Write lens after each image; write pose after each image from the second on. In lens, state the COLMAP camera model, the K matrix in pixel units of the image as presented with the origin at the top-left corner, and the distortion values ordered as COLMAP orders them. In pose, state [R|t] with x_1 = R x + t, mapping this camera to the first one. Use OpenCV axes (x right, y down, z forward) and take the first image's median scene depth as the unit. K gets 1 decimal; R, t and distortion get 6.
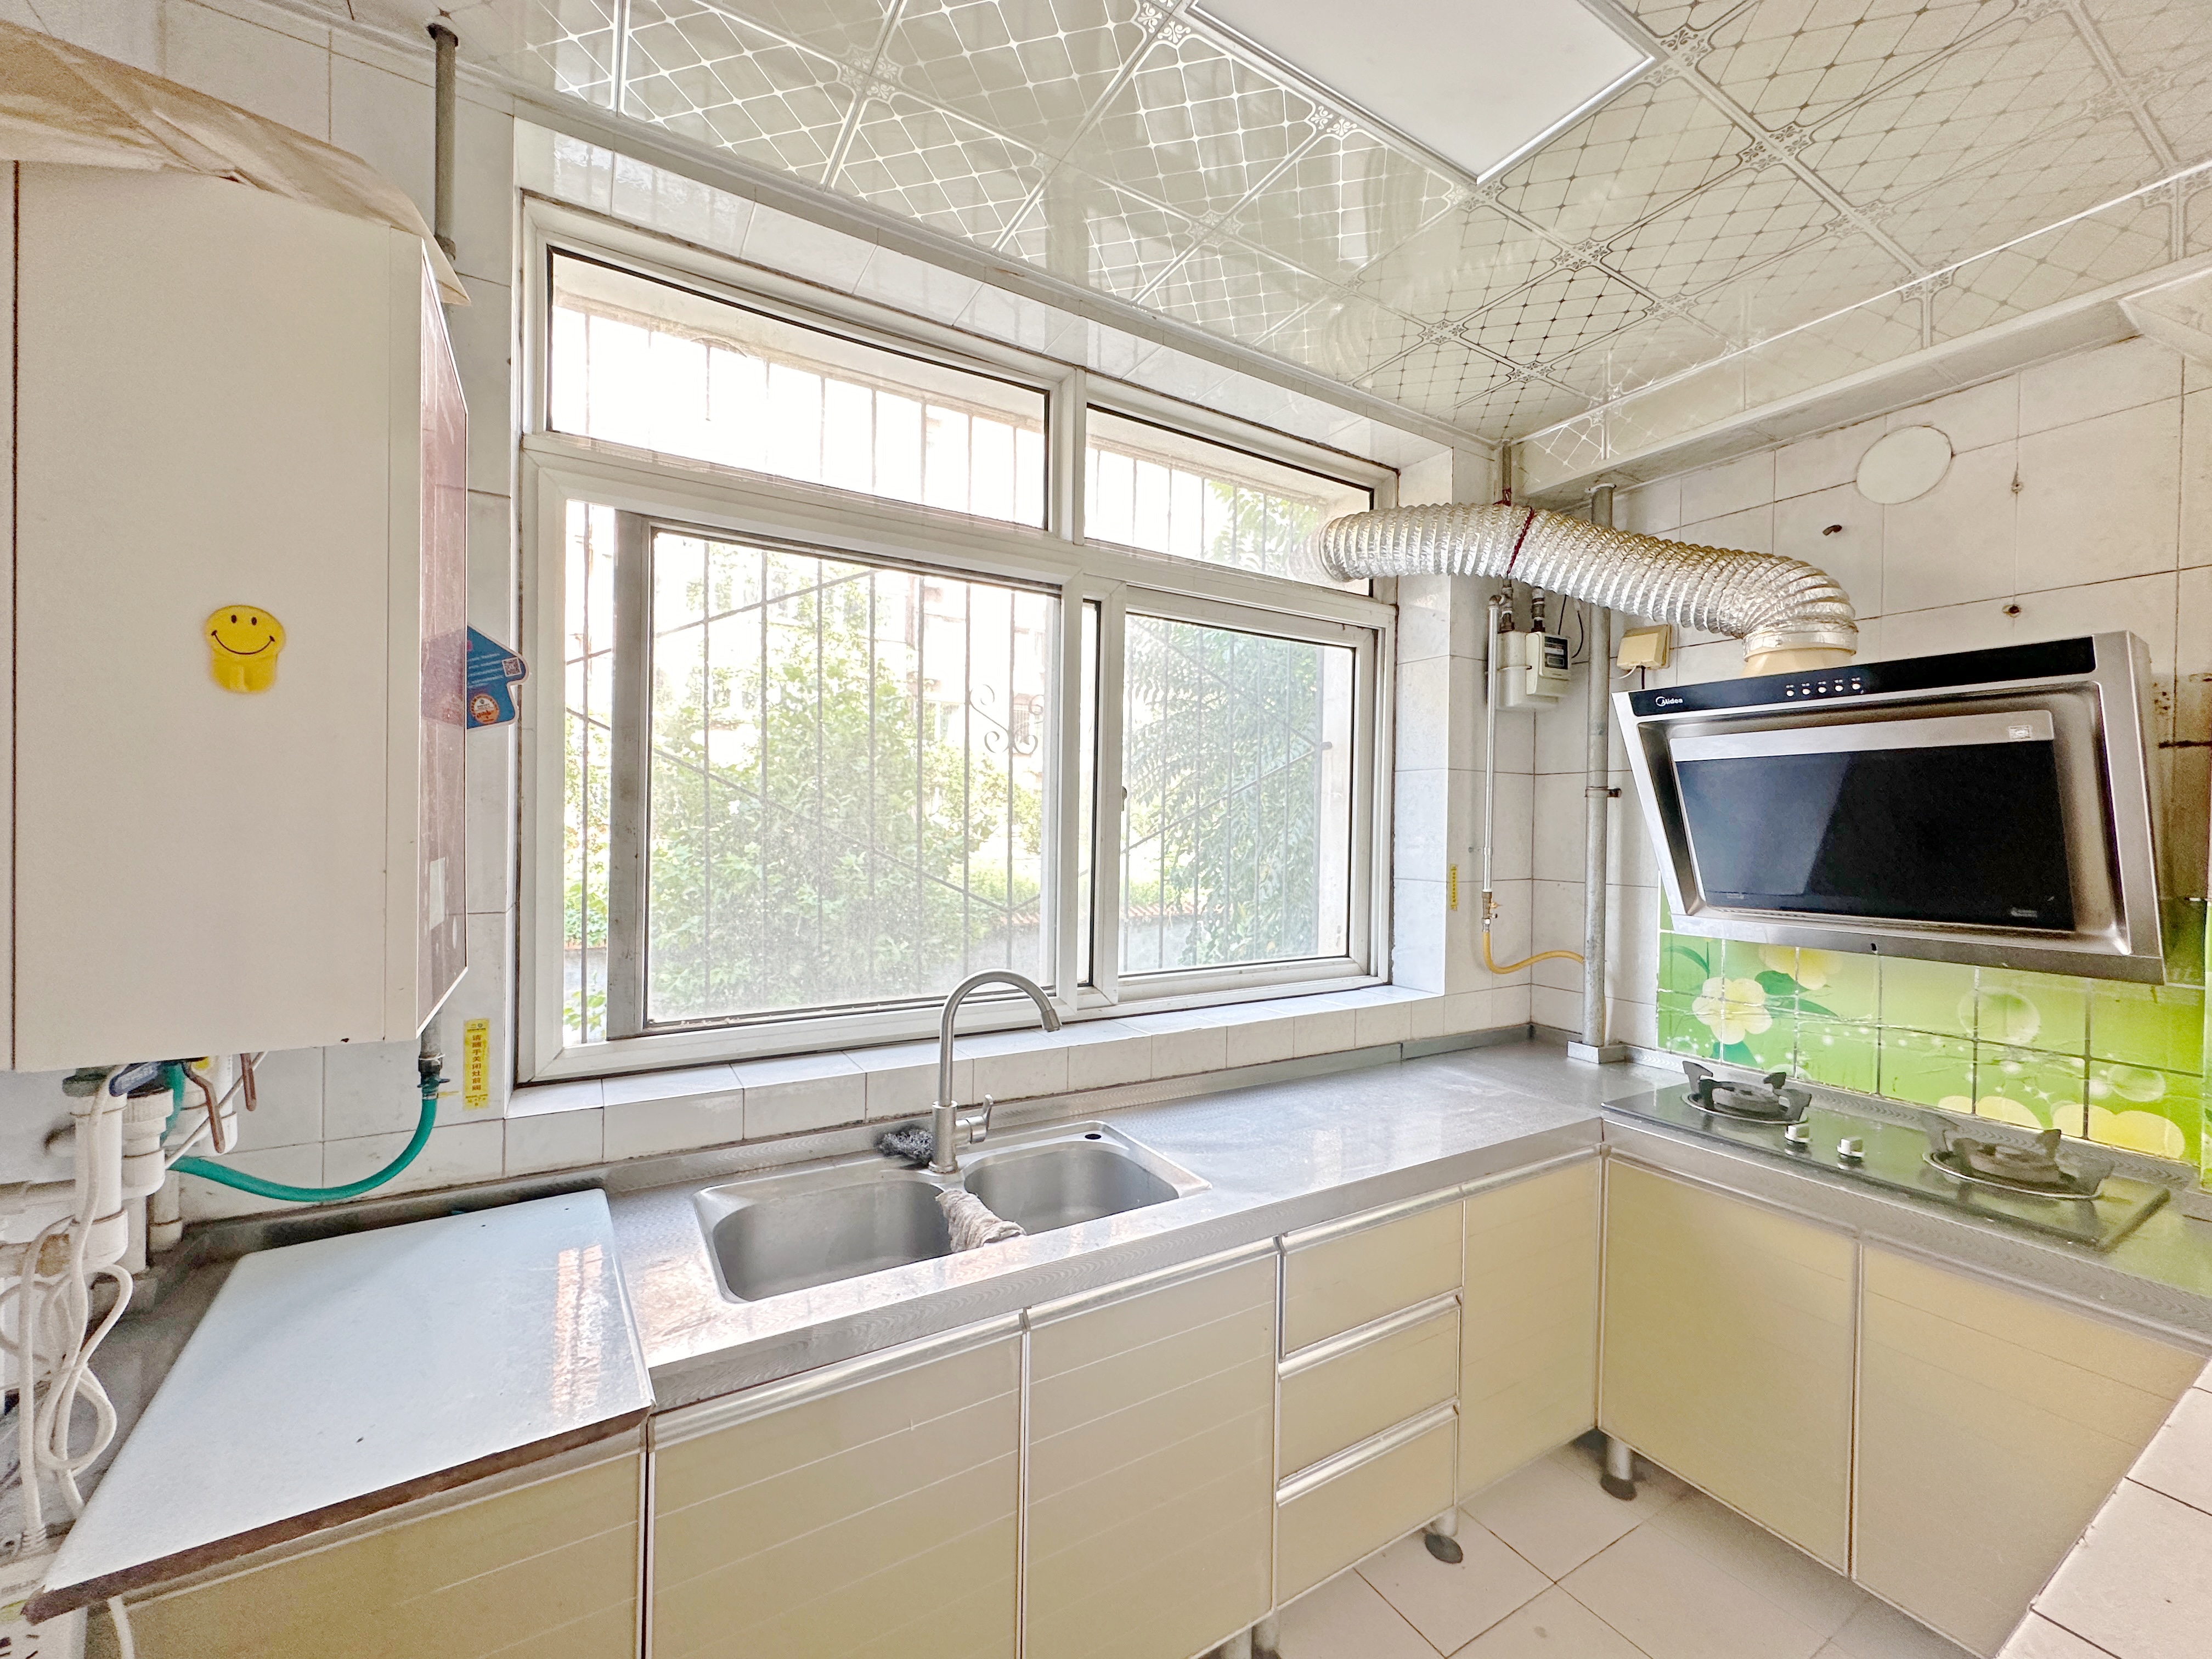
lens RADIAL K [[879.5, 0, 1106.0], [0, 879.5, 829.5], [0, 0, 1]] dist [0.000485, 0.000071]
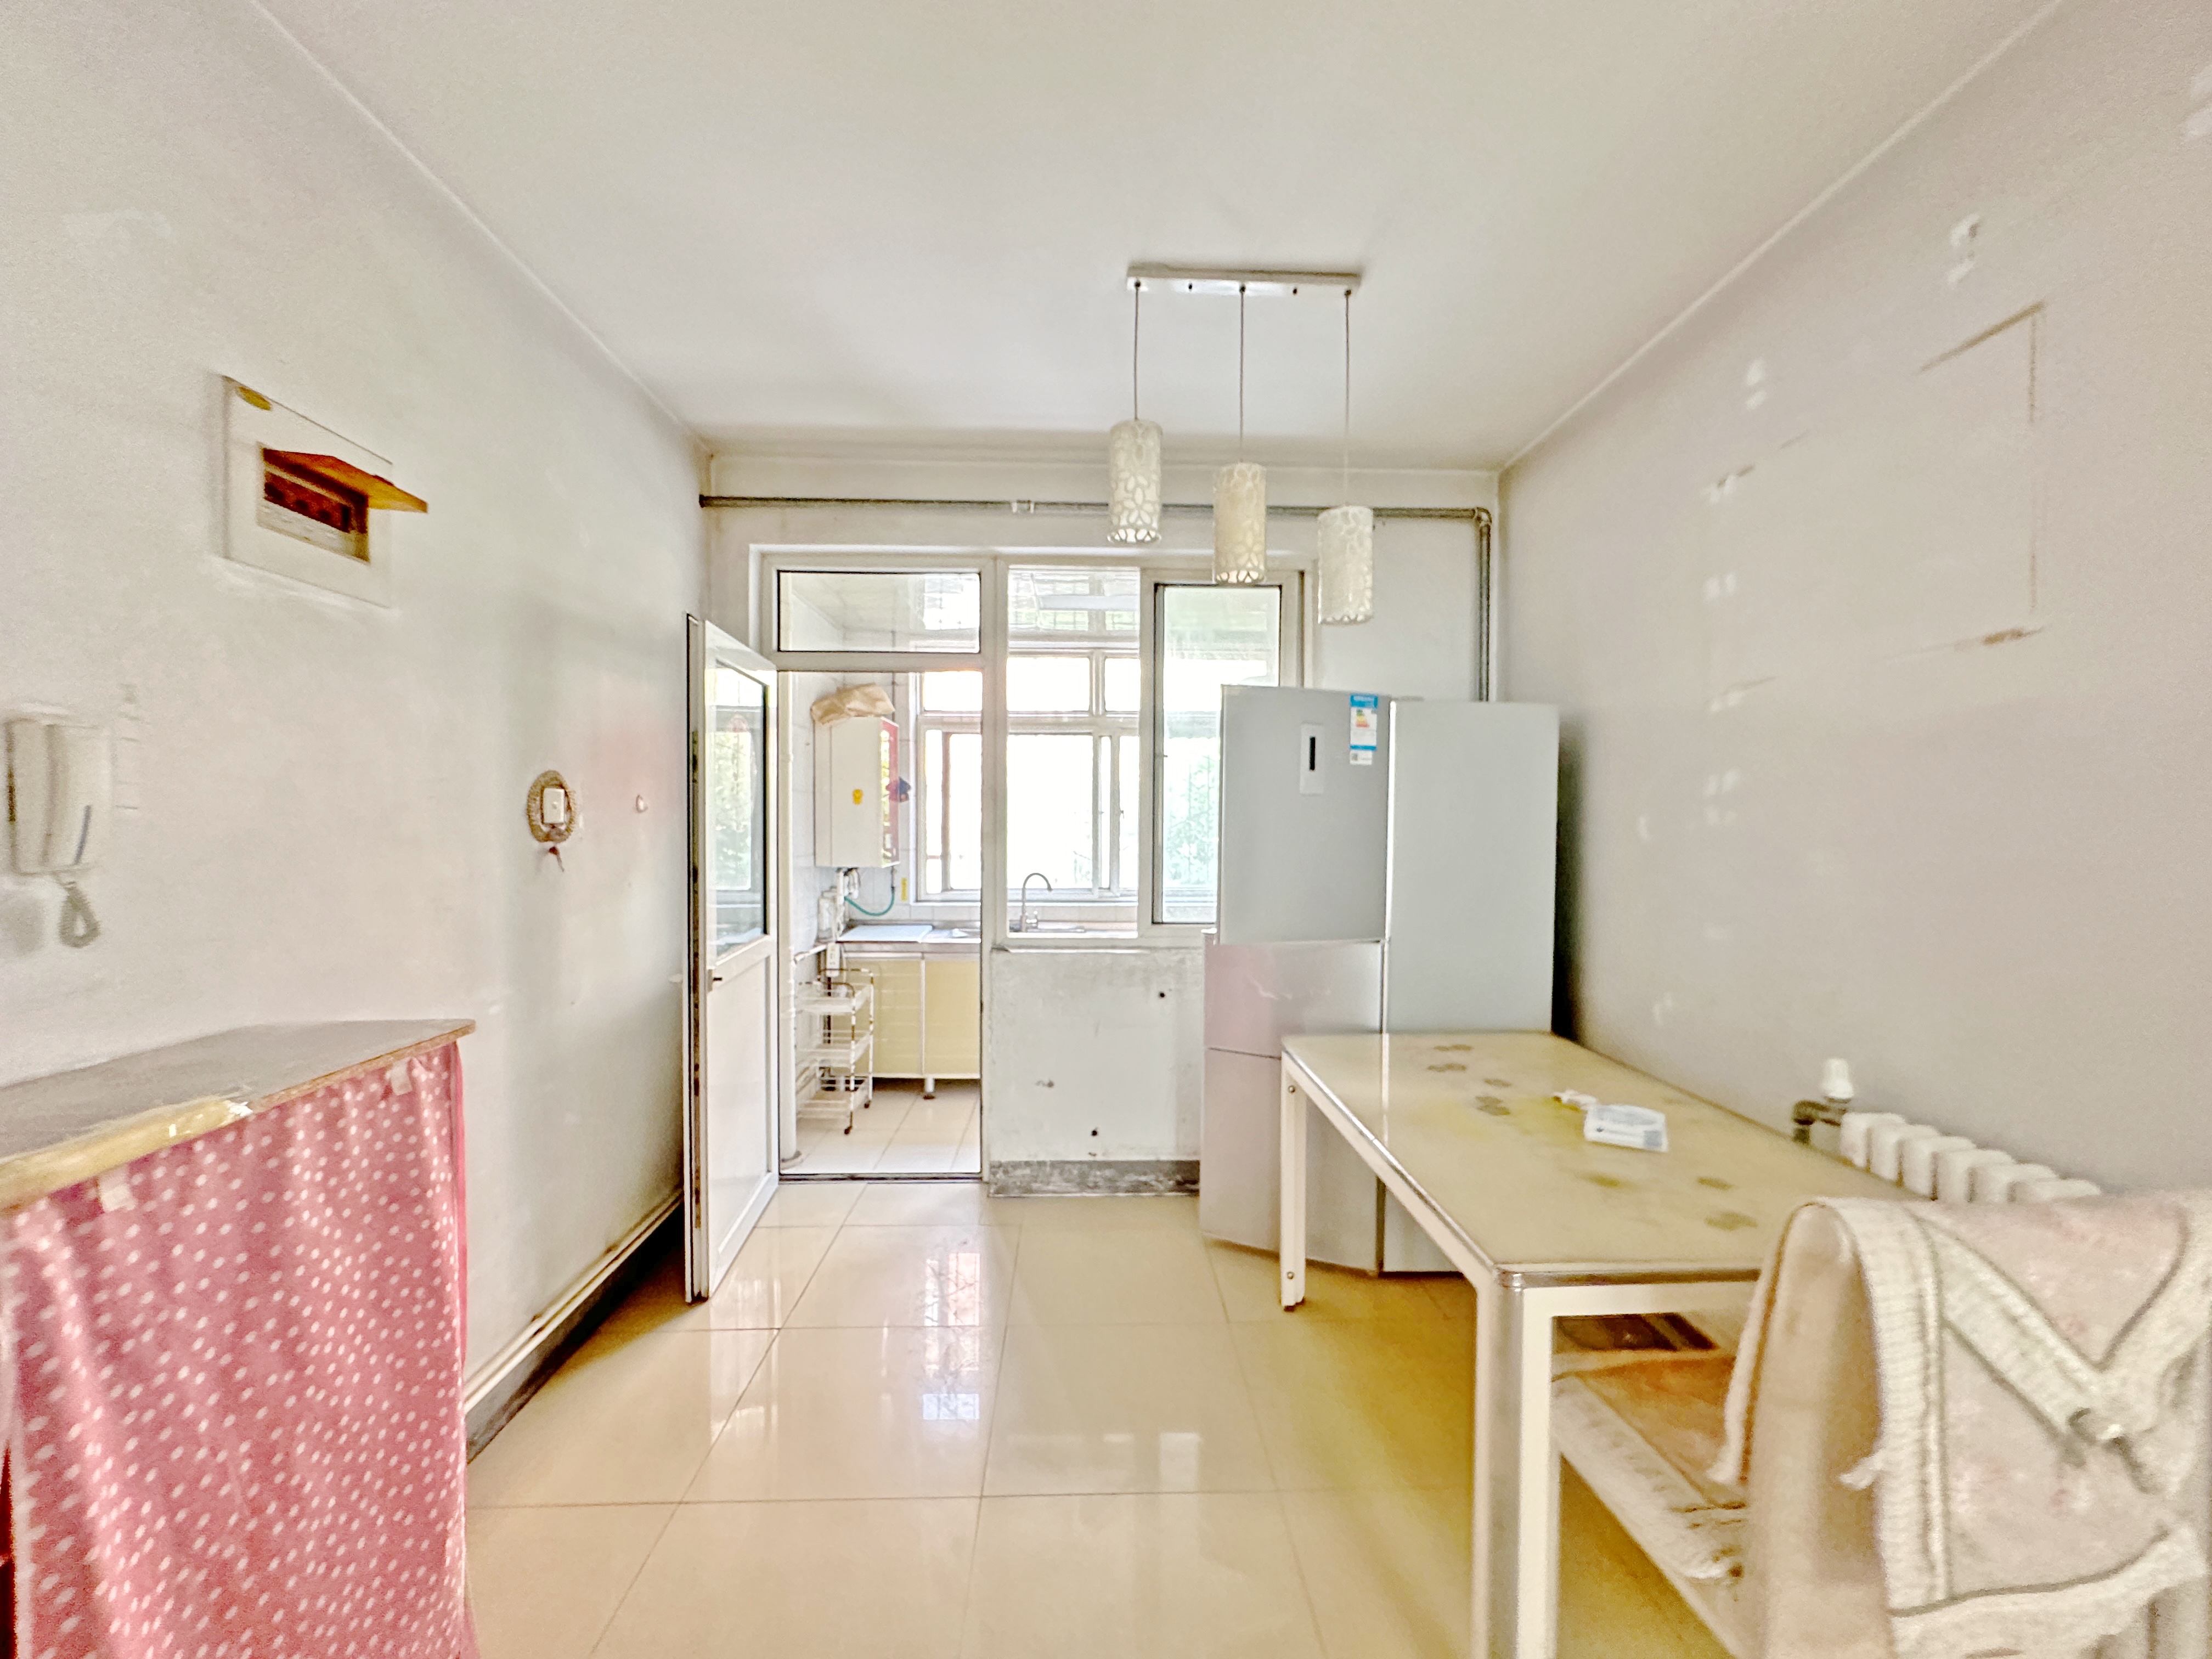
lens RADIAL K [[879.5, 0, 1106.0], [0, 879.5, 829.5], [0, 0, 1]] dist [0.000485, 0.000071]
pose [[0.877002, -0.004016, -0.480470, 1.752336], [0.005971, 0.999979, 0.002539, 0.003696], [0.480449, -0.005095, 0.877008, -1.783240]]
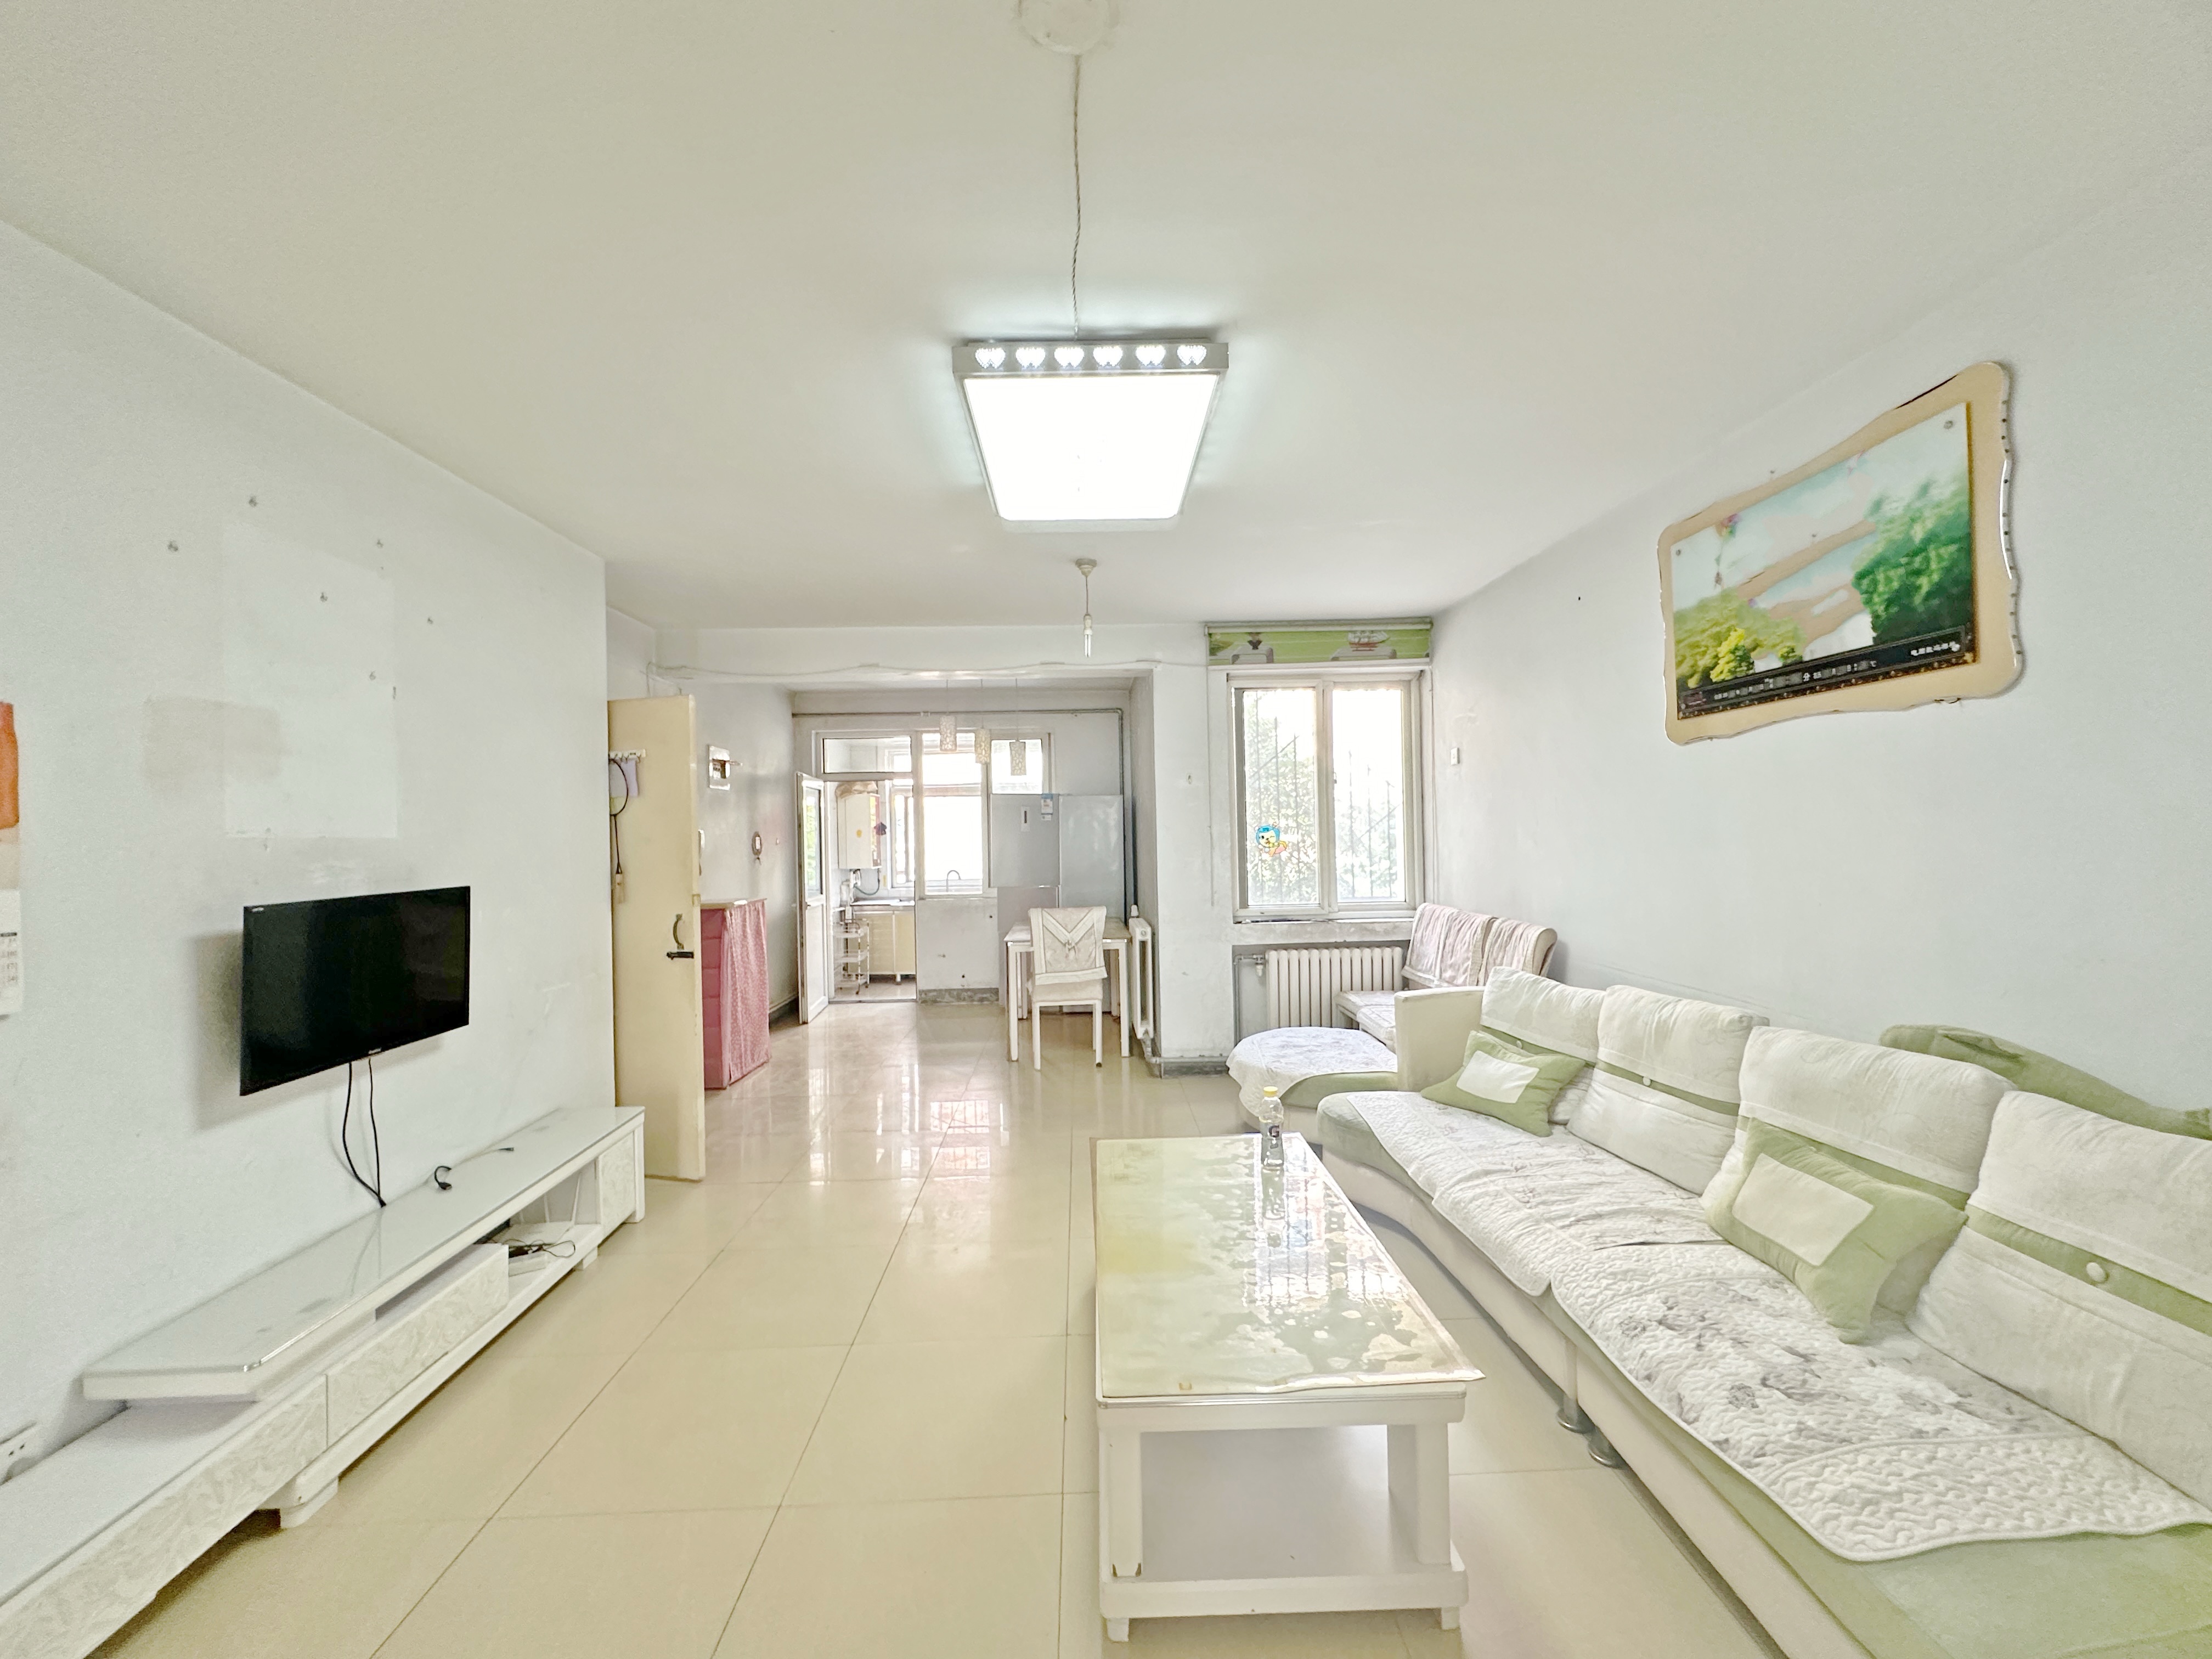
lens RADIAL K [[879.5, 0, 1106.0], [0, 879.5, 829.5], [0, 0, 1]] dist [0.000485, 0.000071]
pose [[0.876185, -0.034986, -0.480704, 4.003088], [0.030224, 0.999387, -0.017647, 0.023909], [0.481027, 0.000933, 0.876705, -4.086185]]
